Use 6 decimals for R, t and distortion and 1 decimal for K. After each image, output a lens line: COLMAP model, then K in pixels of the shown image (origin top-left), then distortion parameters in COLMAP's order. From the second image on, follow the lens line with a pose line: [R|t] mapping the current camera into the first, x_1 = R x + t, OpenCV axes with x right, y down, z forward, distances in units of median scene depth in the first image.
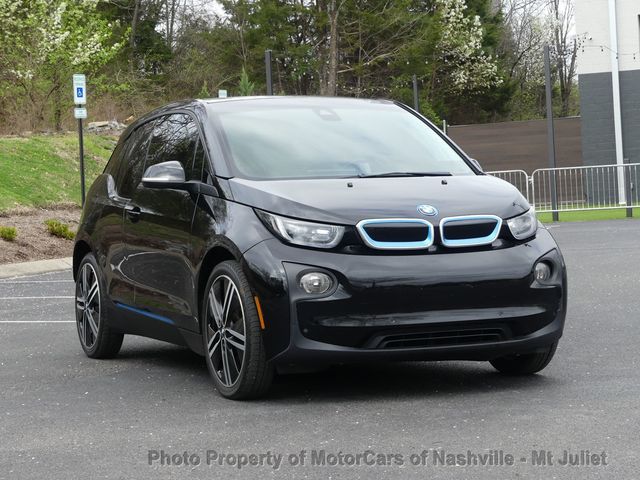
lens RADIAL K [[1587.1, 0, 320.0], [0, 1587.1, 240.0], [0, 0, 1]] dist [-0.030160, 0.820281]
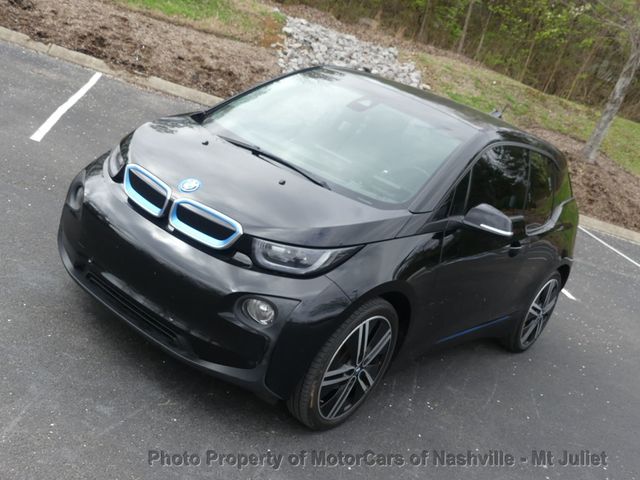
lens RADIAL K [[784.4, 0, 320.0], [0, 784.4, 240.0], [0, 0, 1]] dist [-0.025806, -0.059543]
pose [[0.444994, 0.417898, -0.792049, 0.482060], [-0.363088, 0.892680, 0.267001, -0.141405], [0.818625, 0.168770, 0.548971, 0.811145]]
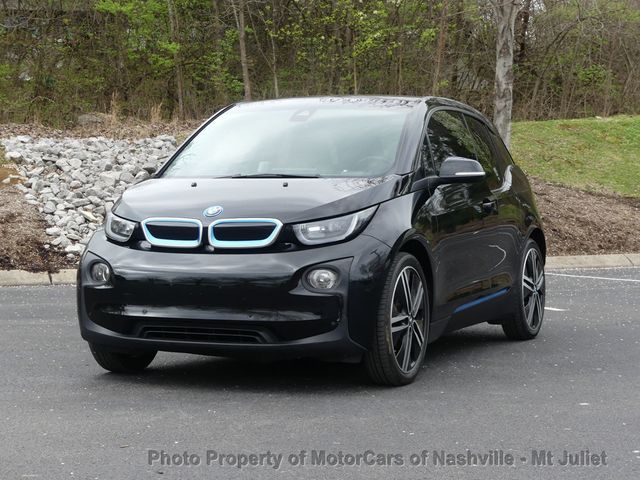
lens RADIAL K [[1587.1, 0, 320.0], [0, 1587.1, 240.0], [0, 0, 1]] dist [-0.030160, 0.820281]
pose [[0.692869, 0.055308, -0.718939, 0.863446], [-0.041678, 0.998459, 0.036646, -0.040868], [0.719858, 0.004573, 0.694106, 0.326550]]
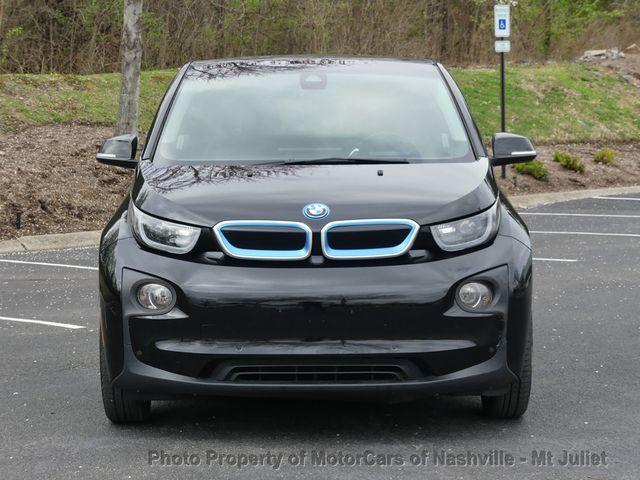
lens RADIAL K [[1587.1, 0, 320.0], [0, 1587.1, 240.0], [0, 0, 1]] dist [-0.030160, 0.820281]
pose [[0.922375, 0.050394, -0.382995, 0.374696], [-0.030844, 0.997897, 0.057018, -0.049631], [0.385063, -0.040779, 0.921989, 0.263829]]
